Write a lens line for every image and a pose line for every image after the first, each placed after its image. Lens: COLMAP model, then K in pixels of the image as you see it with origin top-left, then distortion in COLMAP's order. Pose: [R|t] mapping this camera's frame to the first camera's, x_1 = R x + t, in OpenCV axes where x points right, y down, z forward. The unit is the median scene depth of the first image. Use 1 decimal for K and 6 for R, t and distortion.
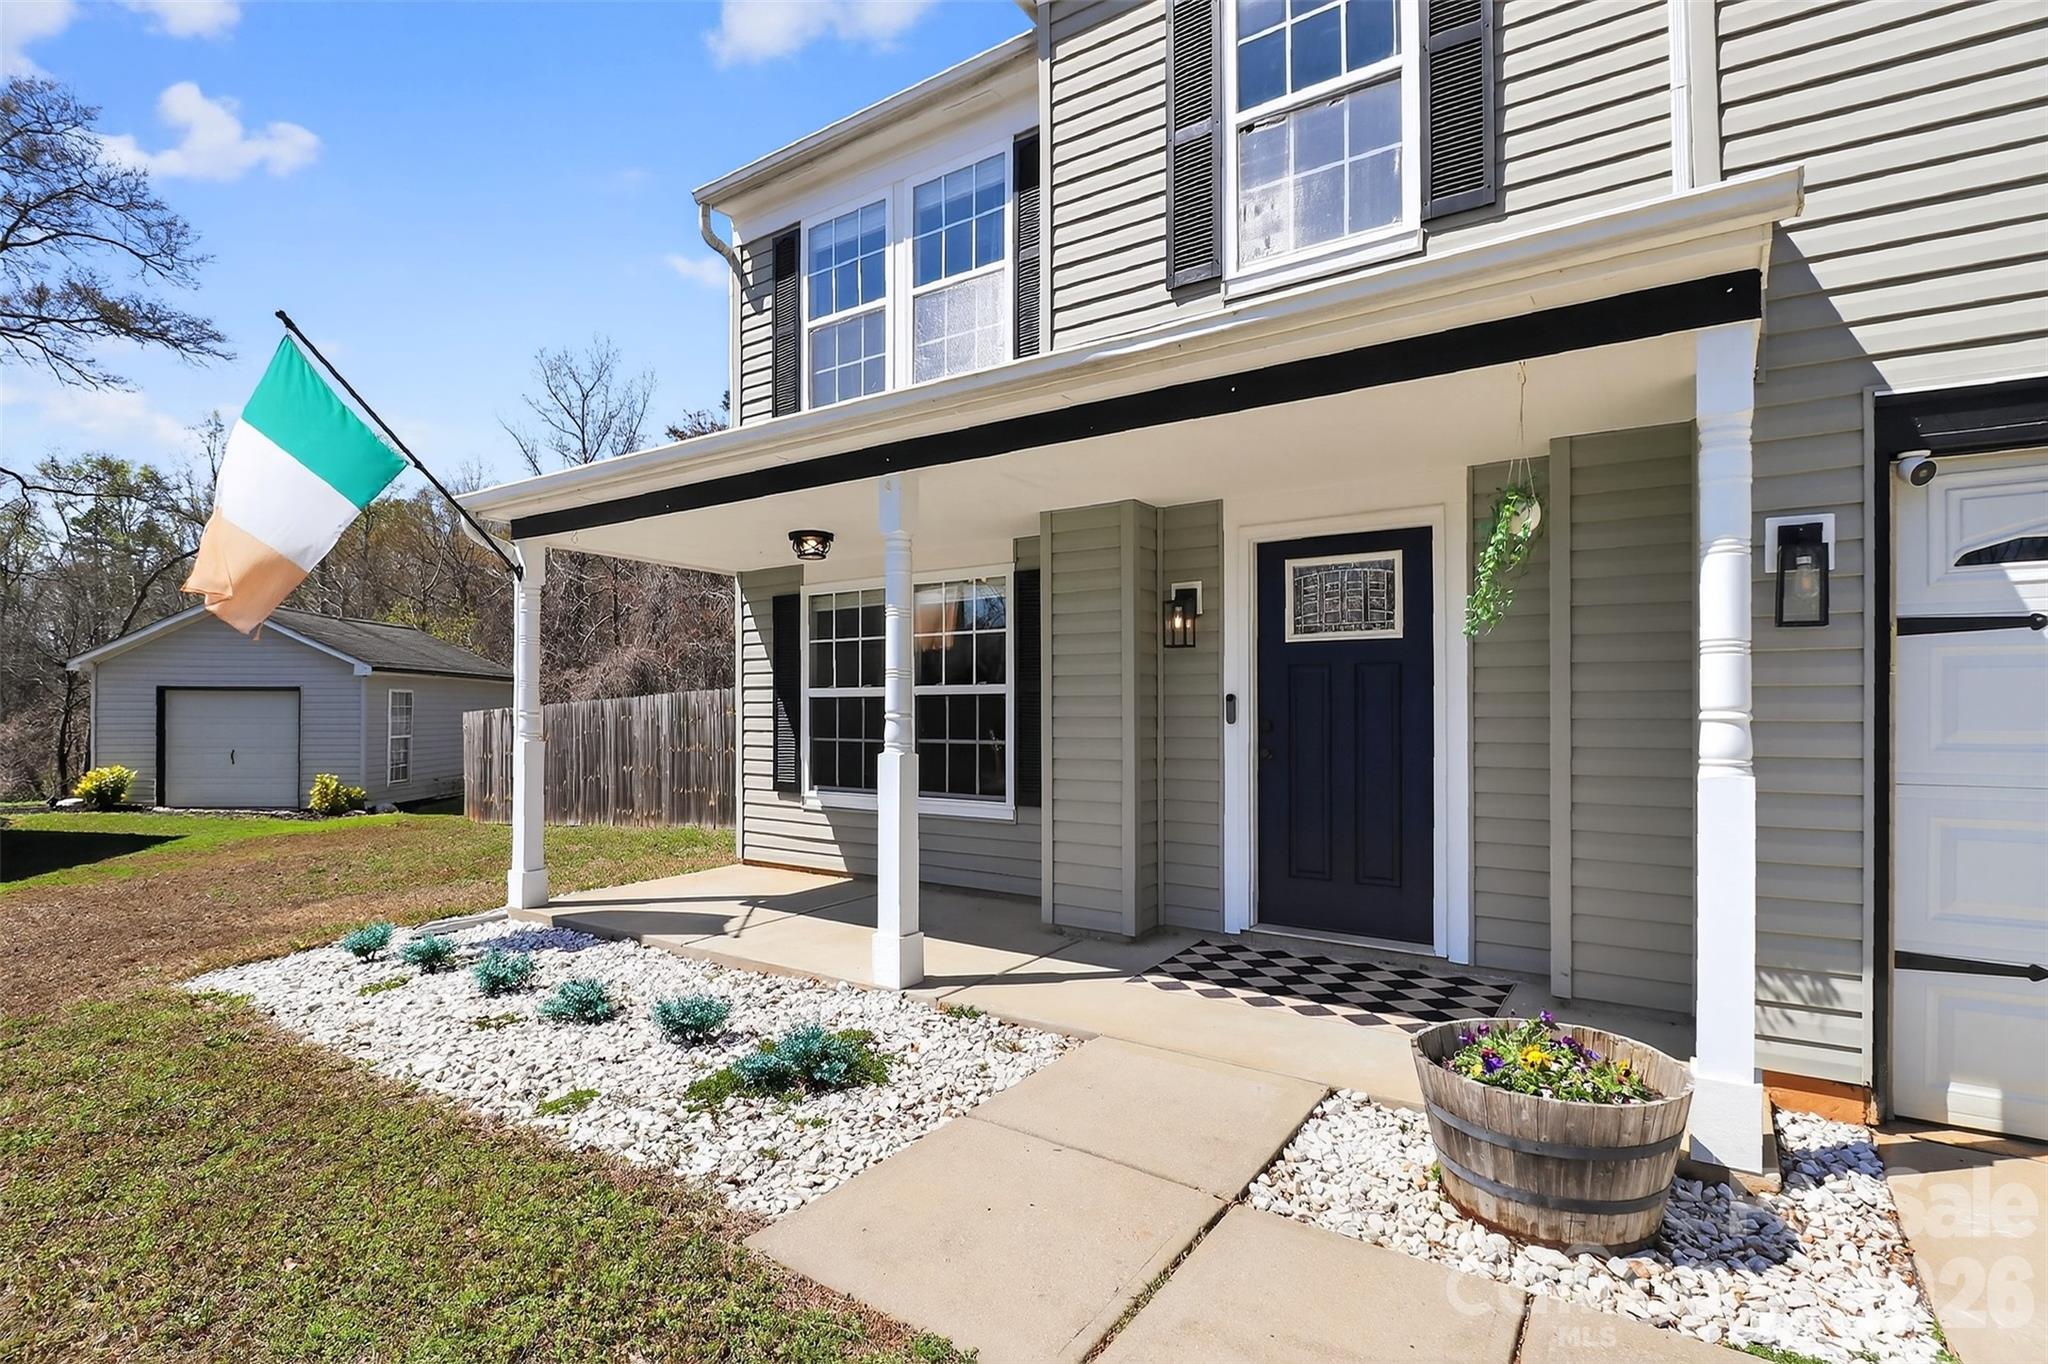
lens RADIAL K [[977.1, 0, 1026.9], [0, 977.1, 717.9], [0, 0, 1]] dist [0.000506, 0.000143]
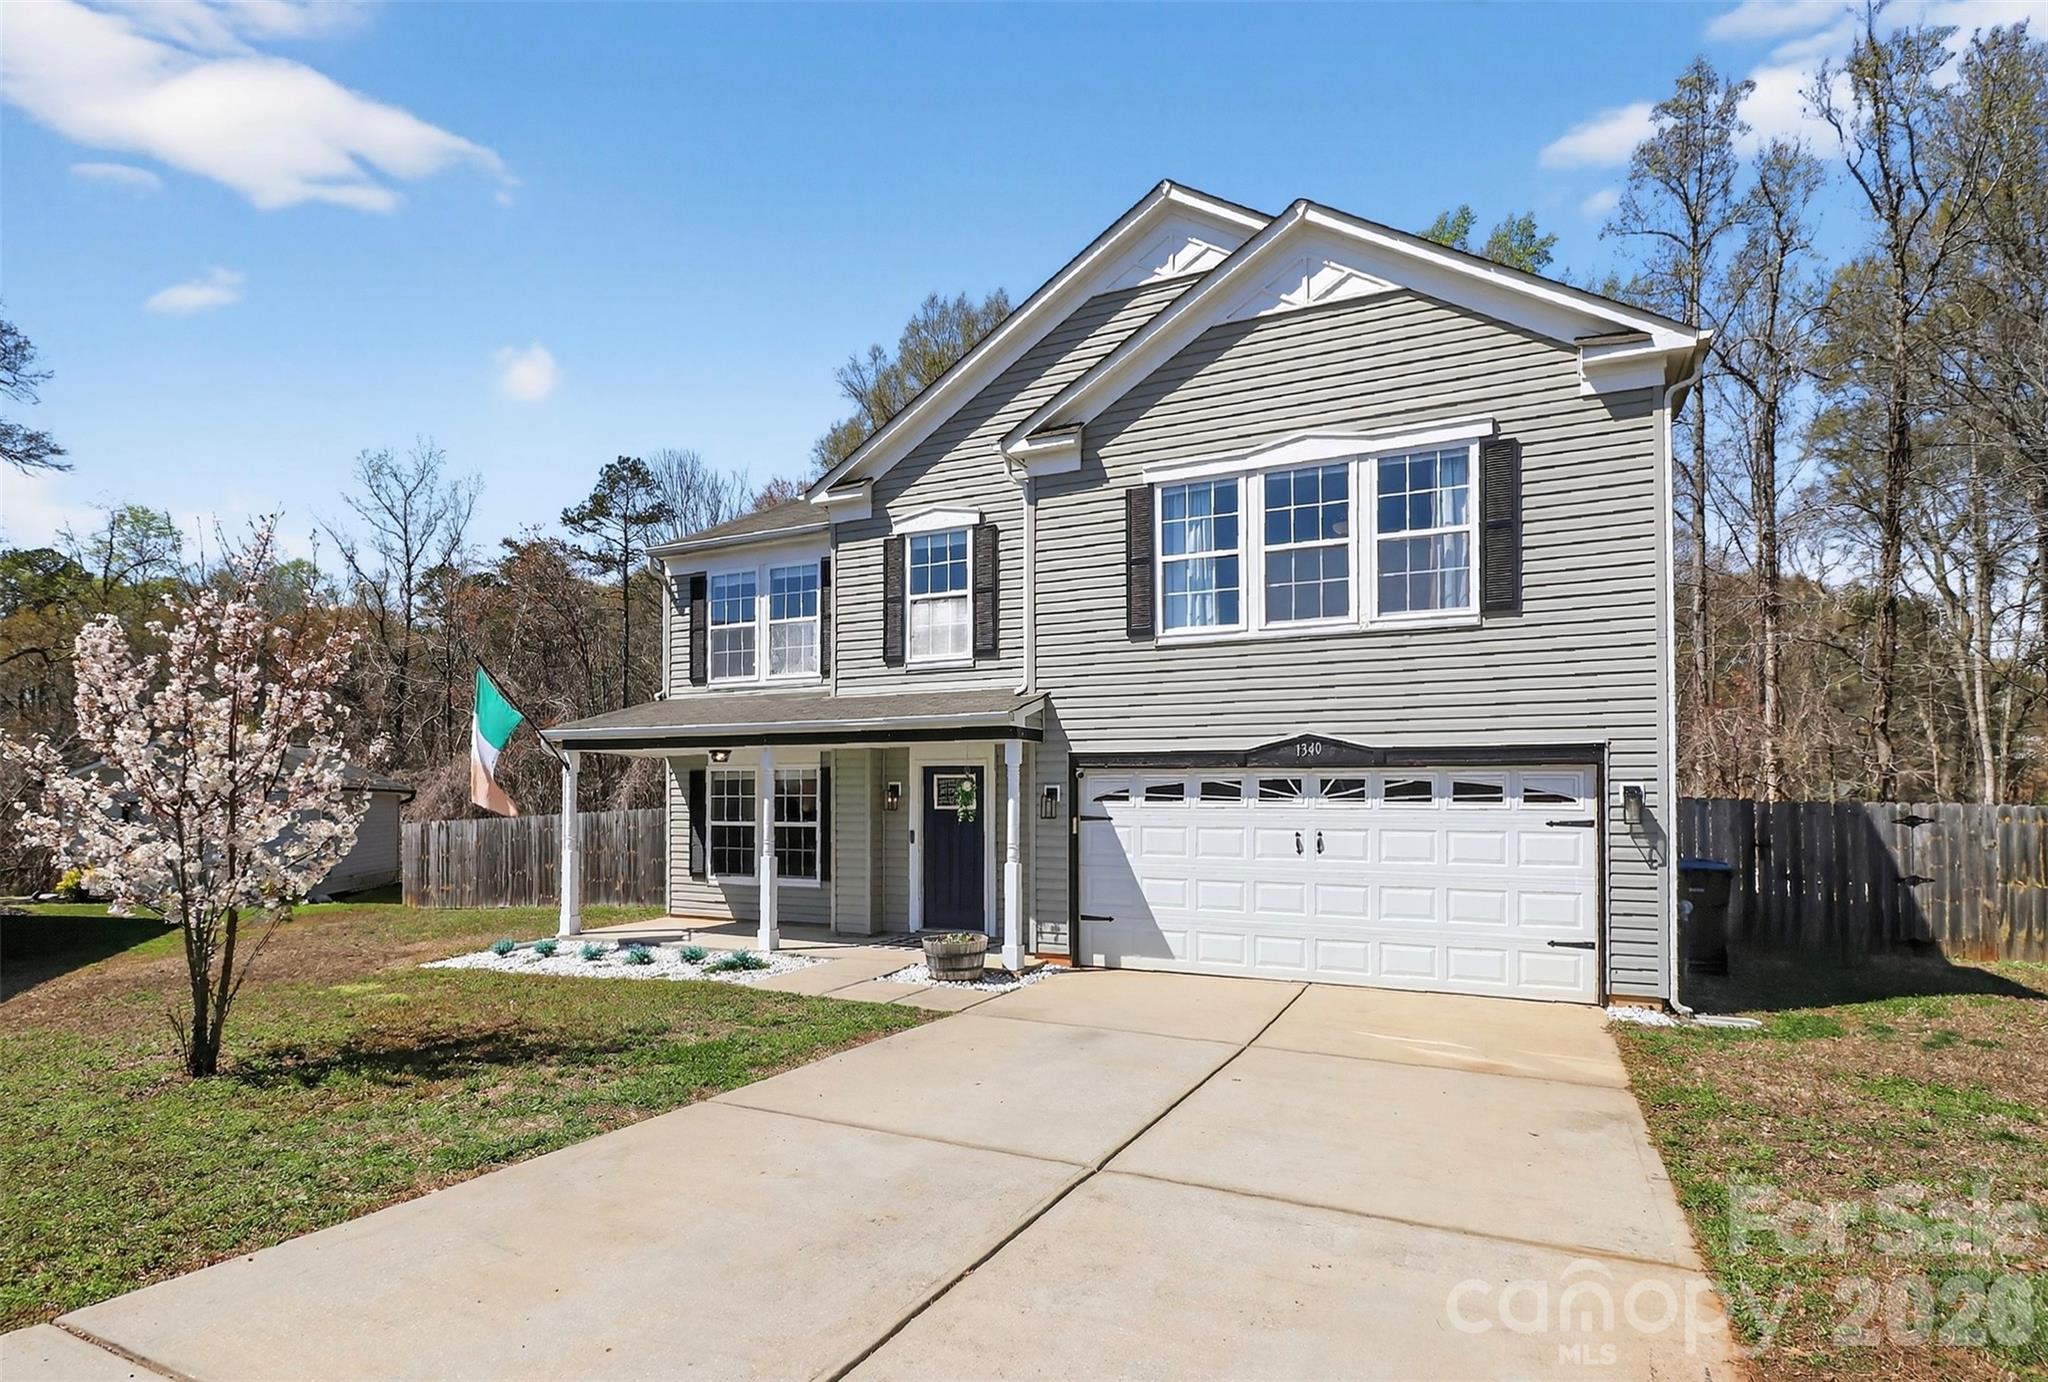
lens RADIAL K [[1032.4, 0, 1018.2], [0, 1032.4, 806.0], [0, 0, 1]] dist [-0.003097, -0.006292]
pose [[0.988552, 0.001576, 0.150871, 0.067346], [-0.000822, 0.999987, -0.005057, -0.055593], [-0.150877, 0.004875, 0.988541, -1.165335]]
